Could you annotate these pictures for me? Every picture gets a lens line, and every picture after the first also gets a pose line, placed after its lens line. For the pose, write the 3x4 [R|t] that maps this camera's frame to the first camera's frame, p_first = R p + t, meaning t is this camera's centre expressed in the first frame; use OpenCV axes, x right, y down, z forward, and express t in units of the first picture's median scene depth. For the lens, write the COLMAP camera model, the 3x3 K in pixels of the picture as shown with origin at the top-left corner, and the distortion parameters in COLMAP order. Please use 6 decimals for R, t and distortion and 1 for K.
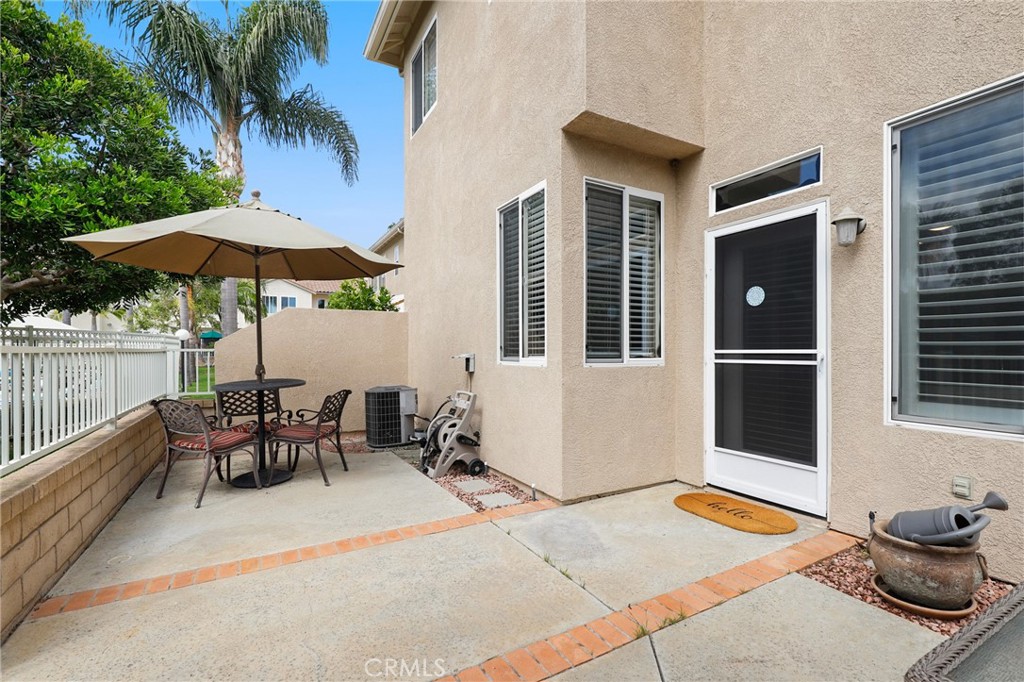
lens RADIAL K [[468.4, 0, 516.6], [0, 468.4, 348.3], [0, 0, 1]] dist [0.003580, -0.001341]
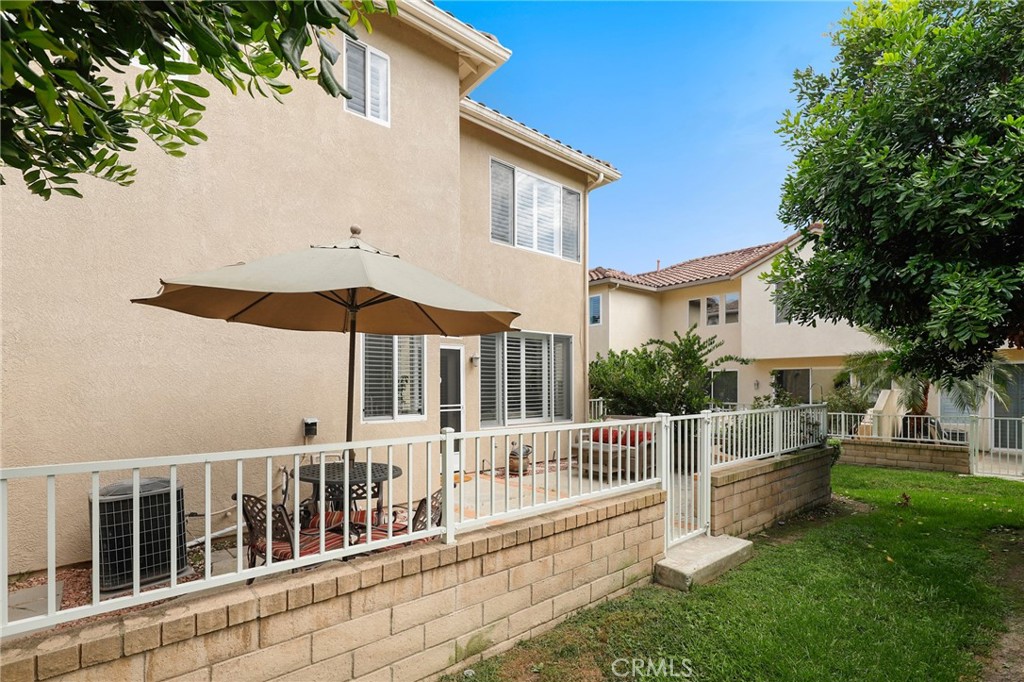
lens RADIAL K [[468.4, 0, 521.3], [0, 468.4, 387.7], [0, 0, 1]] dist [0.003580, -0.001341]
pose [[-0.209258, -0.002698, 0.977857, -1.746333], [-0.002986, 0.999993, 0.002120, -0.085274], [-0.977856, -0.002476, -0.209265, 1.119481]]
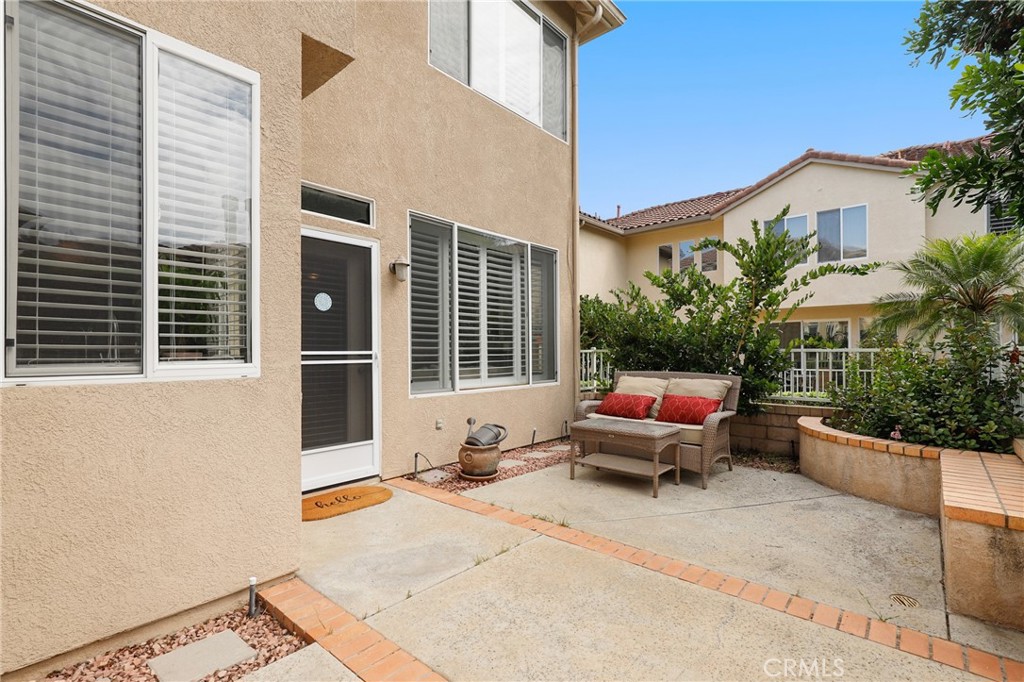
lens RADIAL K [[468.4, 0, 525.5], [0, 468.4, 346.8], [0, 0, 1]] dist [0.003580, -0.001341]
pose [[-0.342605, 0.012570, 0.939395, -0.701874], [0.000341, 0.999912, -0.013256, 0.008186], [-0.939479, -0.004222, -0.342579, 0.970350]]
